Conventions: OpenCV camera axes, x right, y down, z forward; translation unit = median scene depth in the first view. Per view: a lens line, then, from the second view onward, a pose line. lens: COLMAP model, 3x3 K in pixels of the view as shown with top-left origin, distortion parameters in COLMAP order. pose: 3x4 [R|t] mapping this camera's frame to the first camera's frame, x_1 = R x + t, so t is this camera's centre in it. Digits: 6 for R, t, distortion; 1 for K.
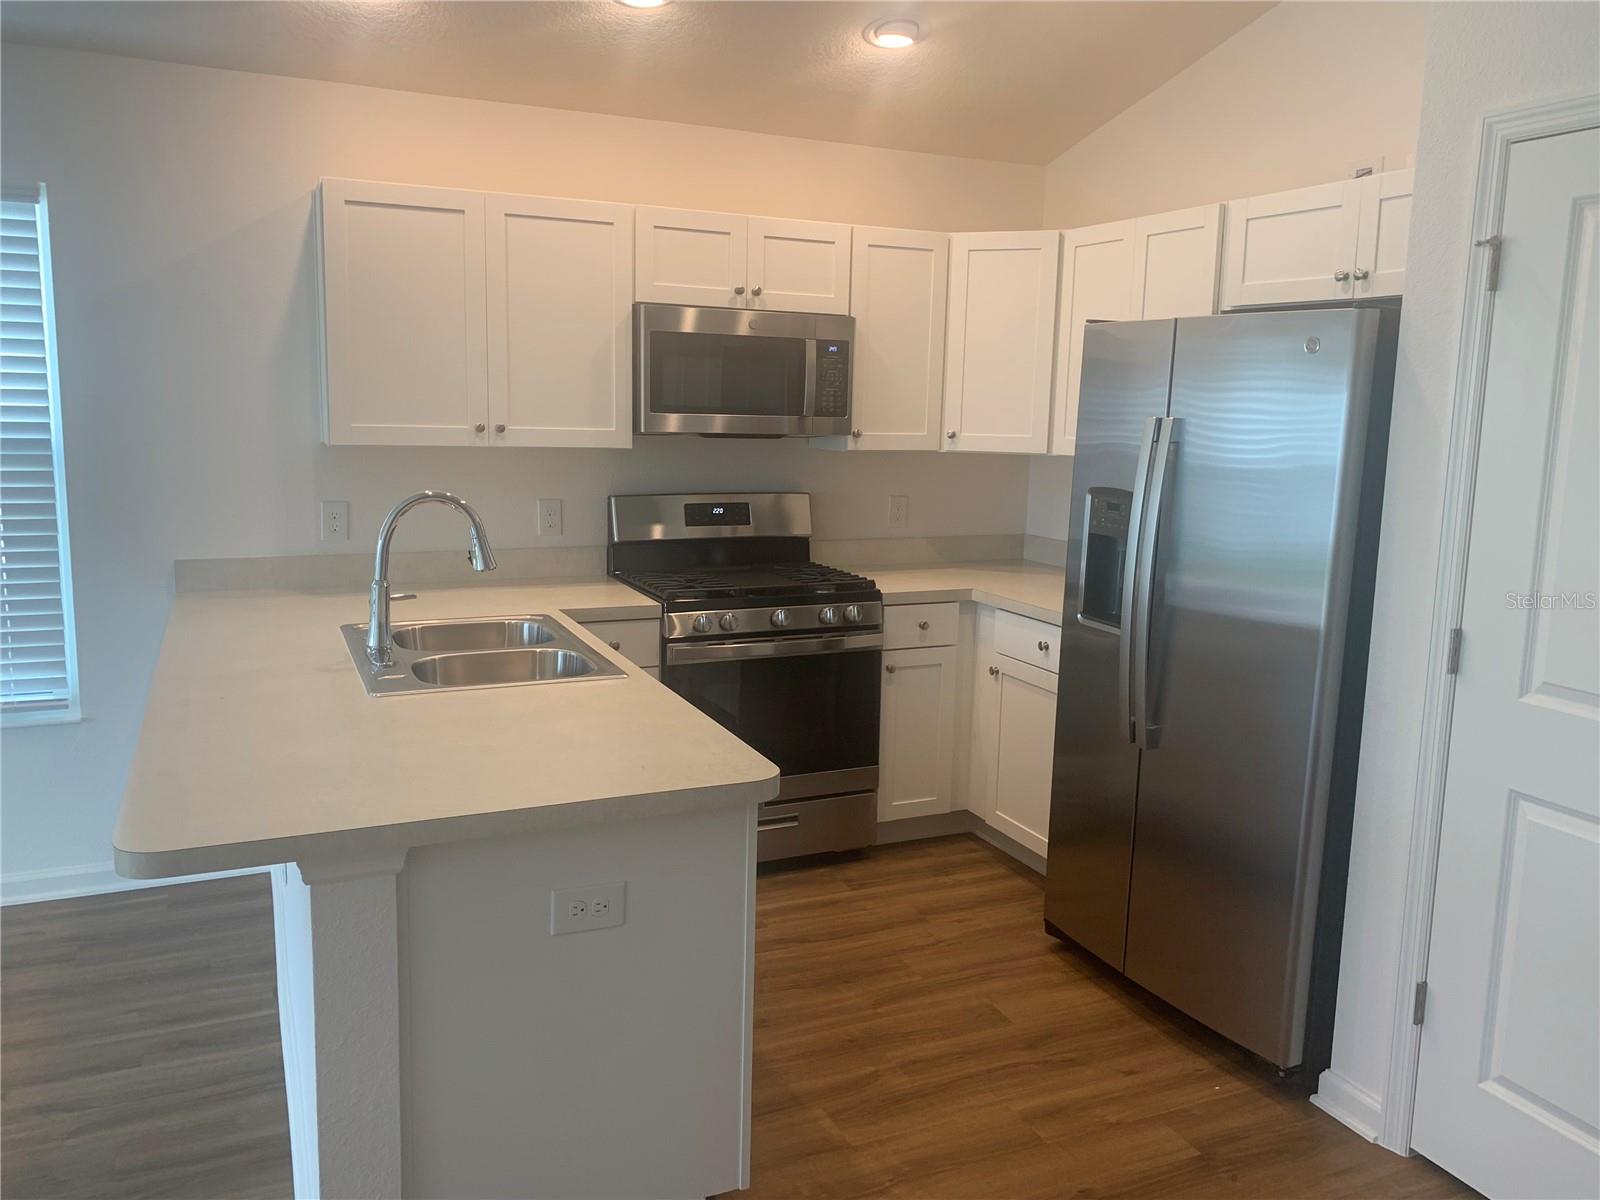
lens RADIAL K [[1268.9, 0, 800.0], [0, 1268.9, 600.0], [0, 0, 1]] dist [0.054724, -0.064432]
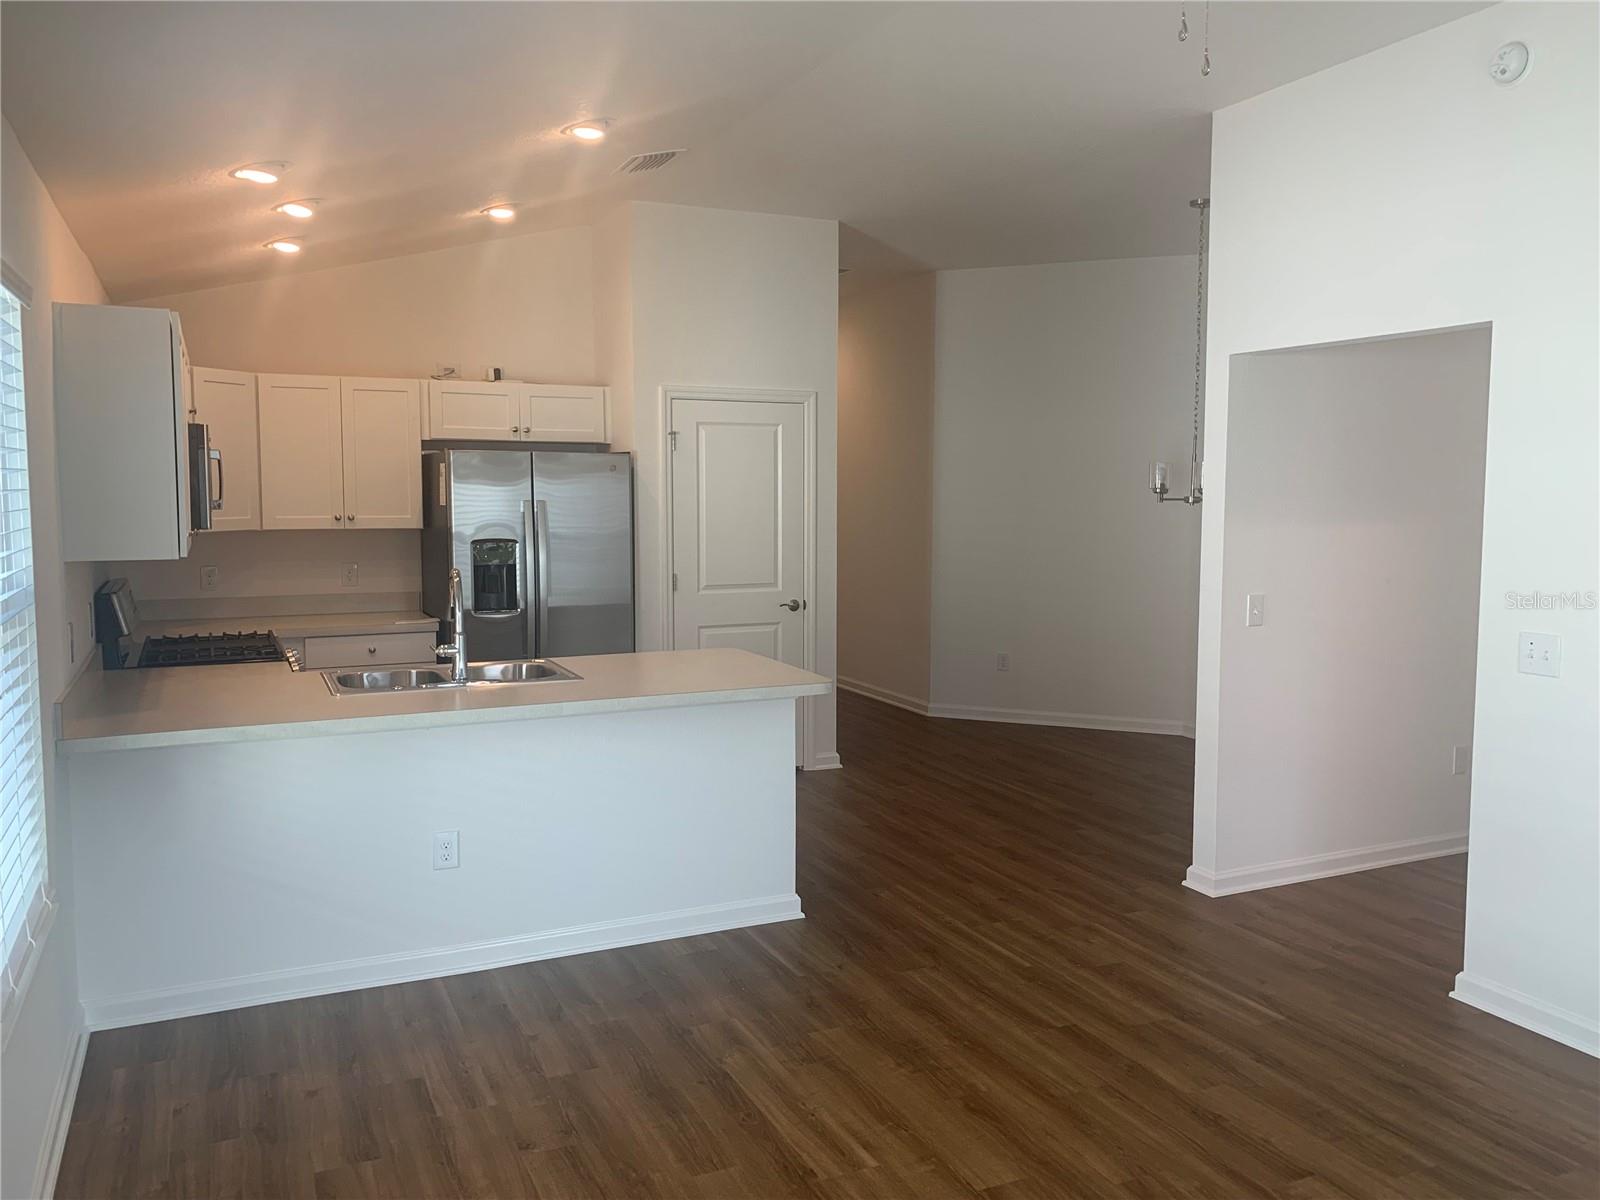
lens RADIAL K [[1256.0, 0, 807.7], [0, 1256.0, 595.7], [0, 0, 1]] dist [0.082951, -0.069744]
pose [[-0.012513, -0.115488, 0.993230, -1.702451], [0.156132, 0.980898, 0.116021, -0.156600], [-0.987657, 0.156527, 0.005758, 0.576340]]
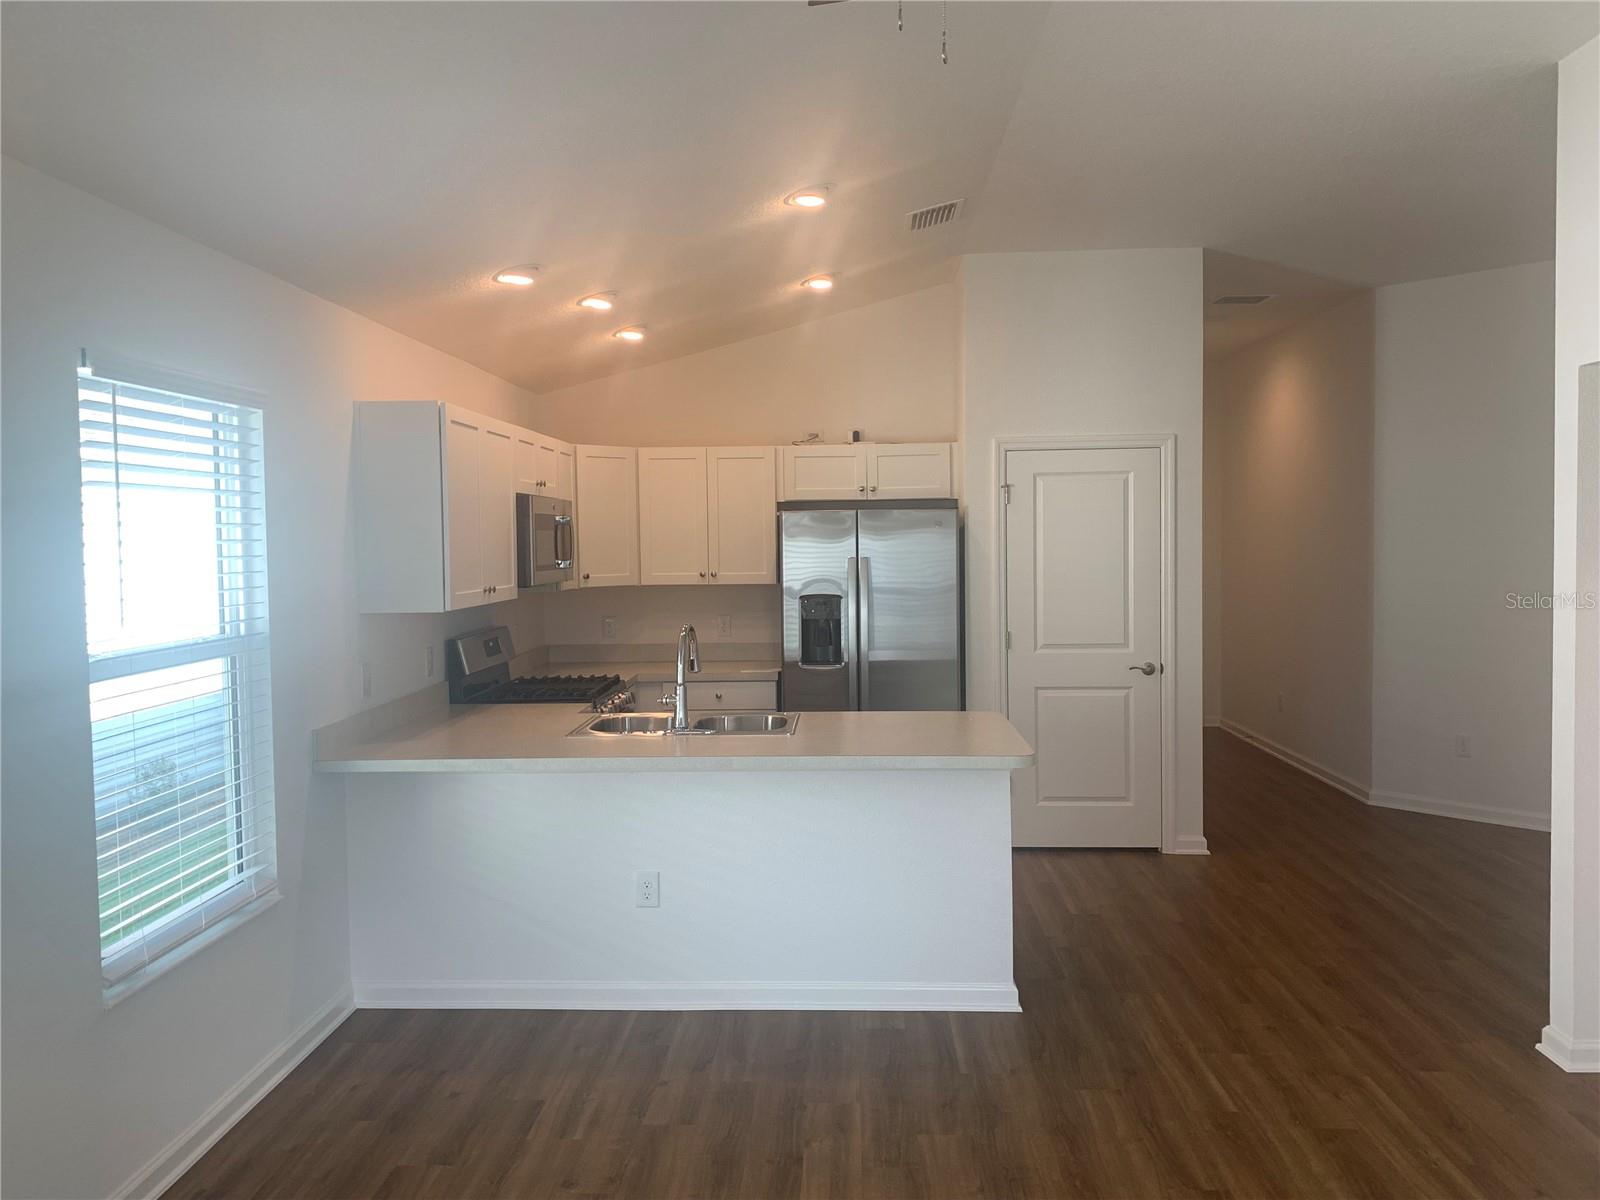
lens RADIAL K [[1256.0, 0, 807.7], [0, 1256.0, 595.7], [0, 0, 1]] dist [0.082951, -0.069744]
pose [[0.443561, -0.071723, 0.893369, -1.558897], [0.165936, 0.986131, -0.003218, -0.086674], [-0.880749, 0.149670, 0.449311, 0.162952]]
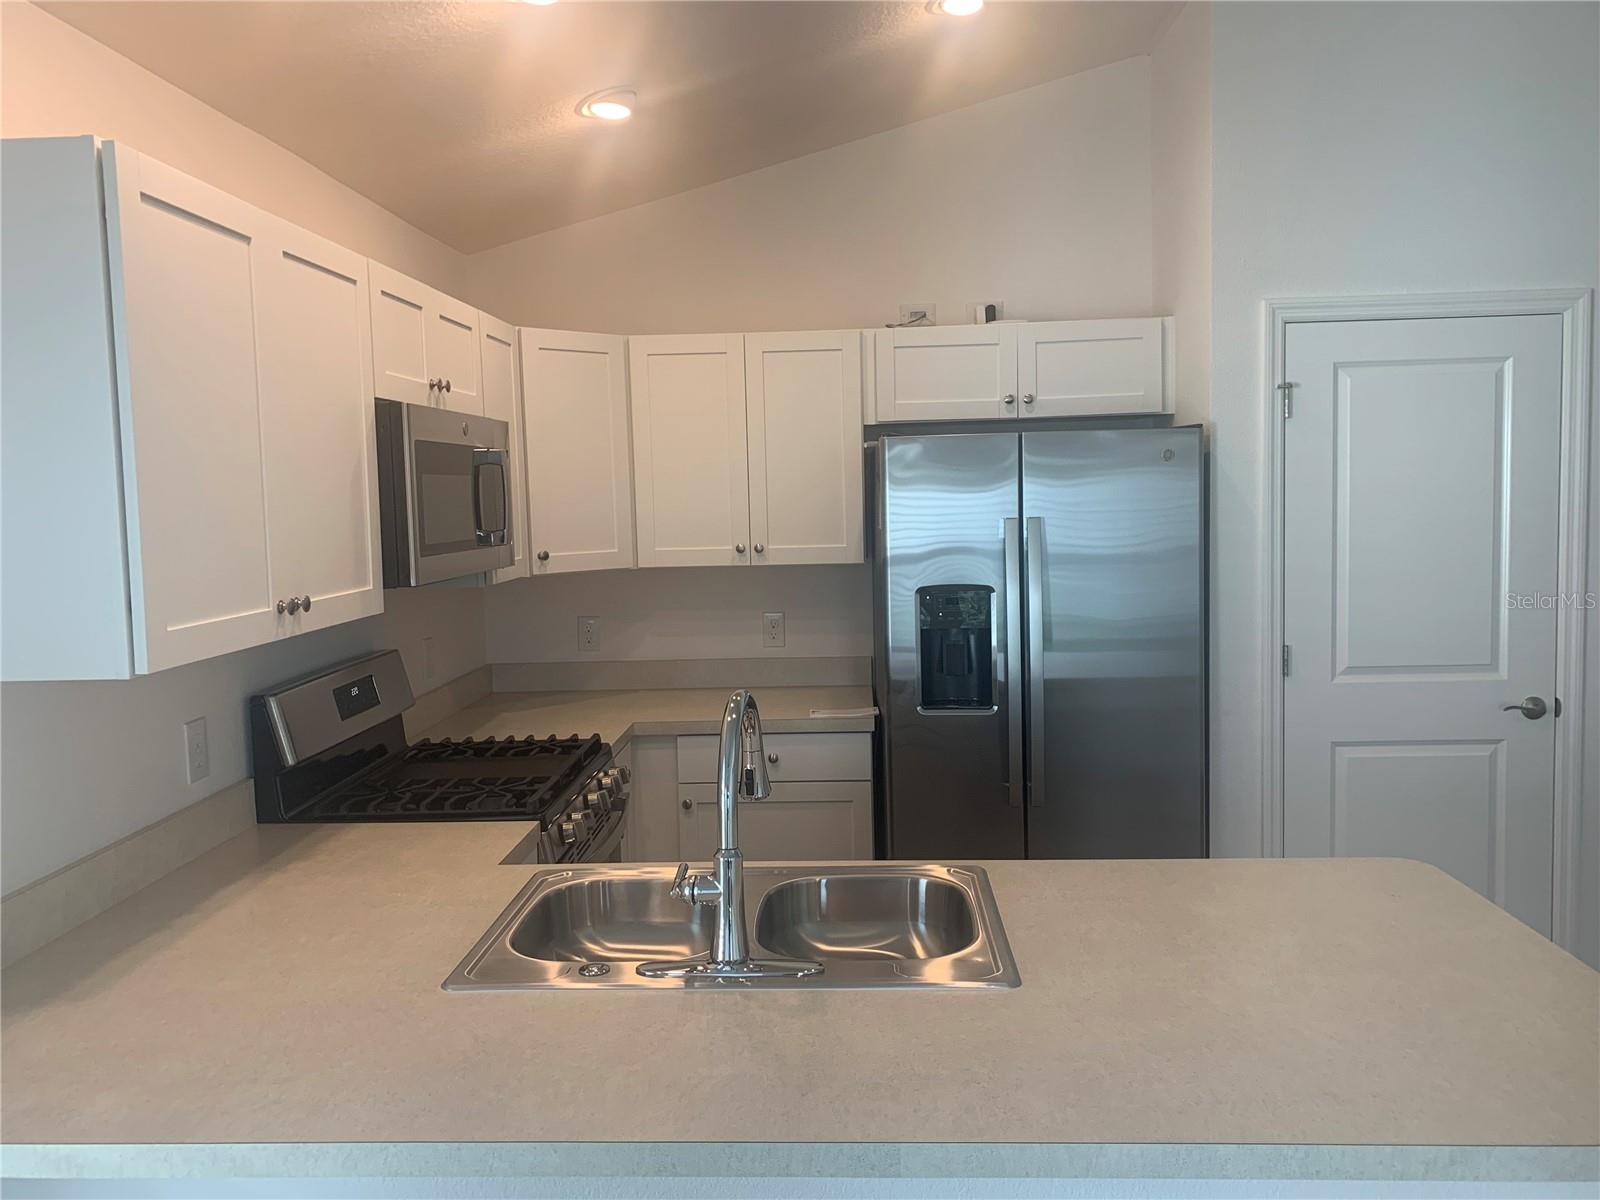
lens RADIAL K [[1268.9, 0, 800.0], [0, 1268.9, 600.0], [0, 0, 1]] dist [0.054724, -0.064432]
pose [[0.453524, -0.113164, 0.884030, -0.824665], [0.177801, 0.983455, 0.034676, -0.143008], [-0.873328, 0.141455, 0.466142, 0.641219]]
